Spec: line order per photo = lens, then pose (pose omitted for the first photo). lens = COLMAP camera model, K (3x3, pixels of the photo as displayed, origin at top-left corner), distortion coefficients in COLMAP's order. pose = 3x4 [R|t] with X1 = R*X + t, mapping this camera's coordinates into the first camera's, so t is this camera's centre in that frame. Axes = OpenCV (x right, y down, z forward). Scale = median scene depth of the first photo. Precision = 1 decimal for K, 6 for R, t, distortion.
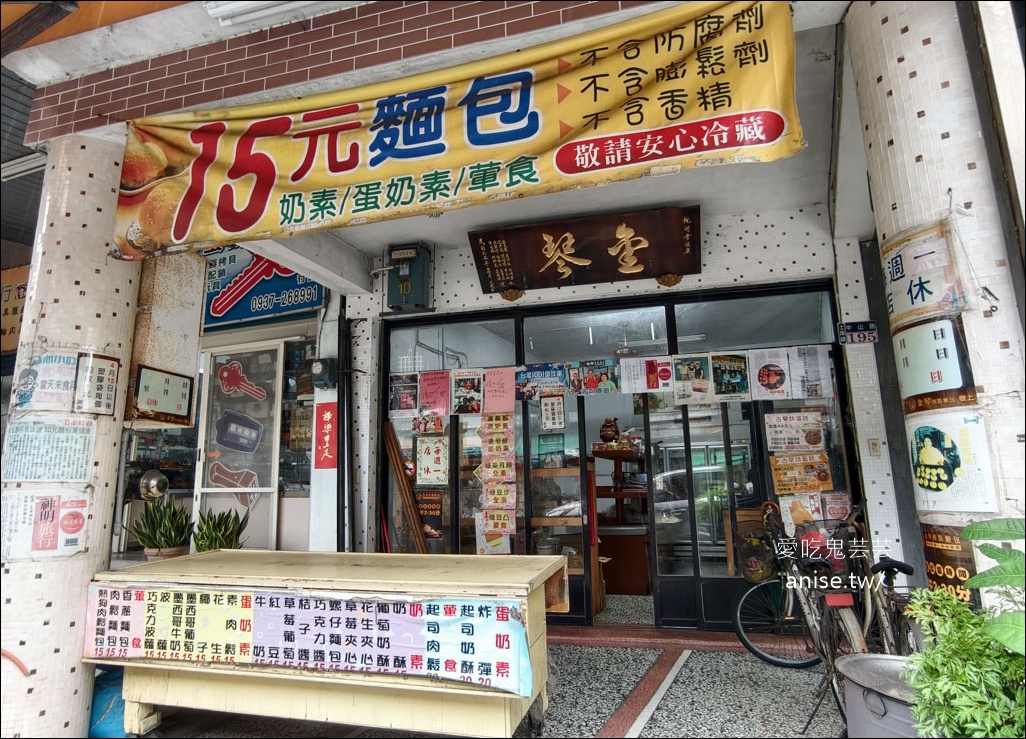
lens RADIAL K [[615.2, 0, 494.9], [0, 615.2, 369.8], [0, 0, 1]] dist [-0.072714, 0.043700]
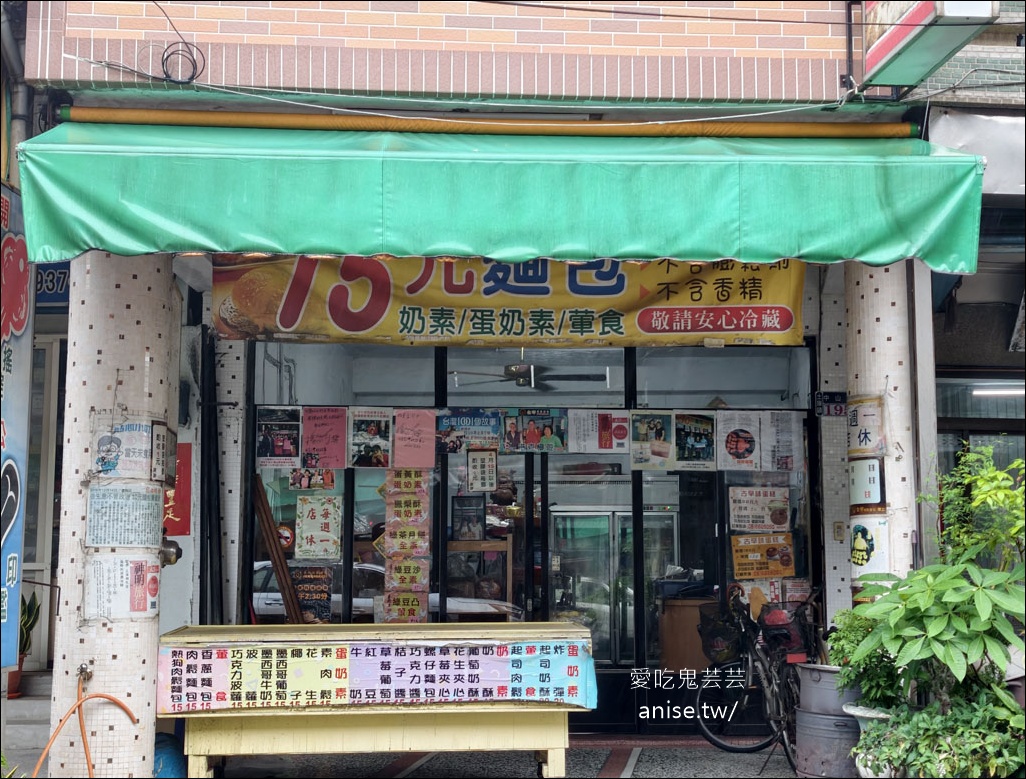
lens RADIAL K [[1617.9, 0, 513.0], [0, 1617.9, 389.5], [0, 0, 1]] dist [0.175610, -0.882536]
pose [[0.941602, 0.055884, 0.332058, -1.113074], [-0.078461, 0.995401, 0.054967, -0.300317], [-0.327459, -0.077810, 0.941656, -1.908554]]
